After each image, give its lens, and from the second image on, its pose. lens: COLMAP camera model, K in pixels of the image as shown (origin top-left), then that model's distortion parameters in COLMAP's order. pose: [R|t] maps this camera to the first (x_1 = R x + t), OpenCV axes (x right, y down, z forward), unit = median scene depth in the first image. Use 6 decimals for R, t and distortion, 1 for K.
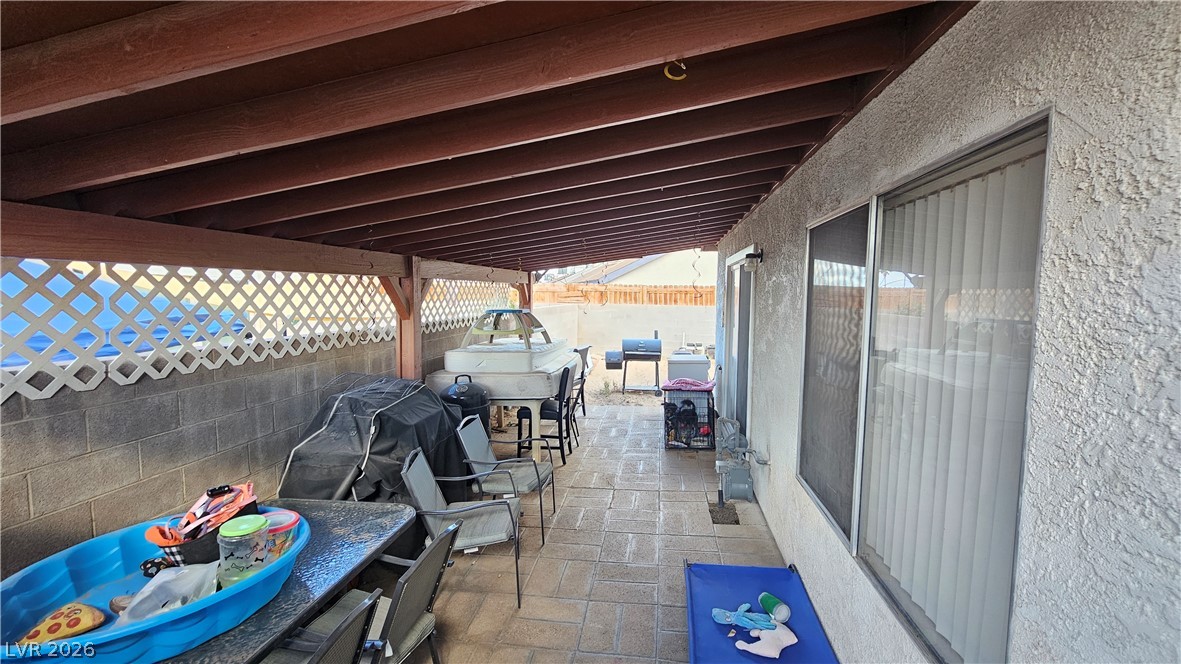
lens RADIAL K [[479.7, 0, 593.1], [0, 479.7, 329.6], [0, 0, 1]] dist [0.001486, 0.000348]
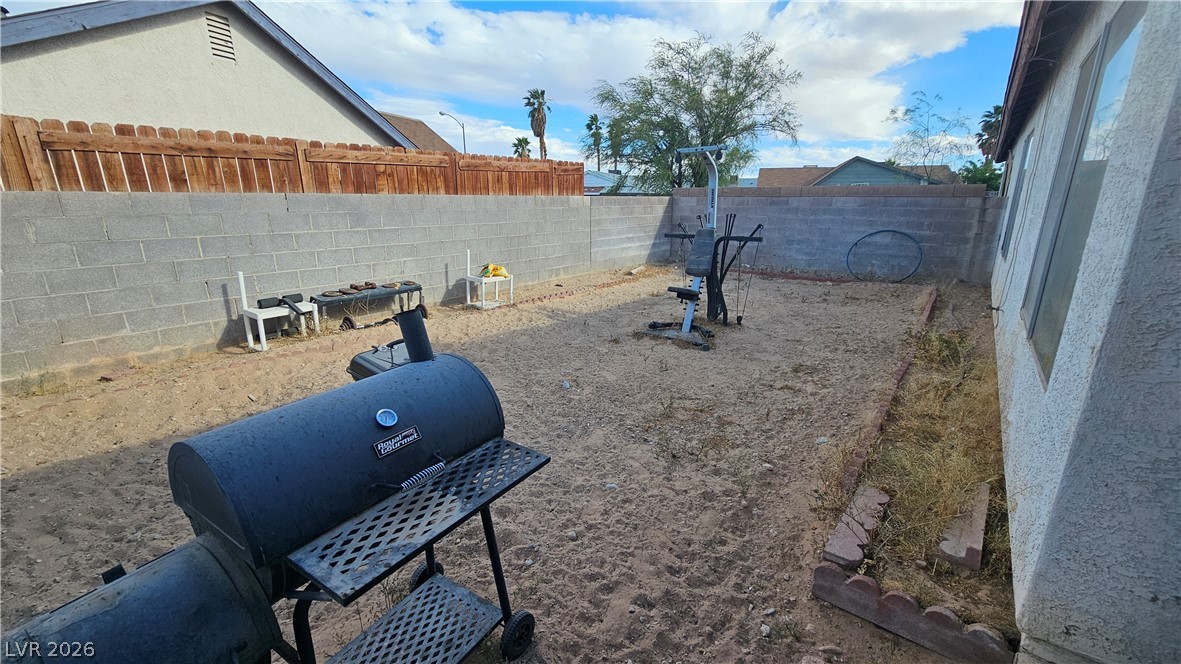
lens RADIAL K [[477.9, 0, 590.5], [0, 477.9, 326.2], [0, 0, 1]] dist [-0.002571, -0.000340]
pose [[0.494775, -0.238504, 0.835652, 0.019020], [0.076362, 0.969814, 0.231582, -0.019674], [-0.865660, -0.050769, 0.498052, 0.721313]]
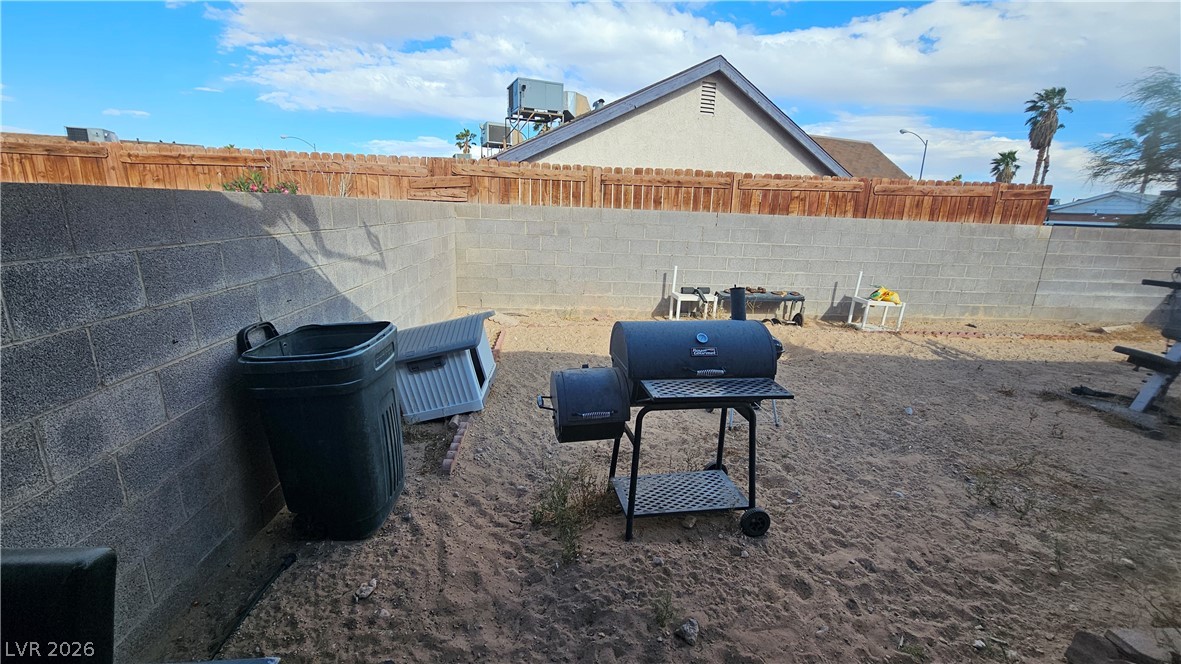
lens RADIAL K [[477.9, 0, 590.5], [0, 477.9, 326.2], [0, 0, 1]] dist [-0.002571, -0.000340]
pose [[0.977079, -0.030309, 0.210707, -0.005279], [-0.003933, 0.987074, 0.160220, -0.013576], [-0.212839, -0.157376, 0.964330, 0.631513]]
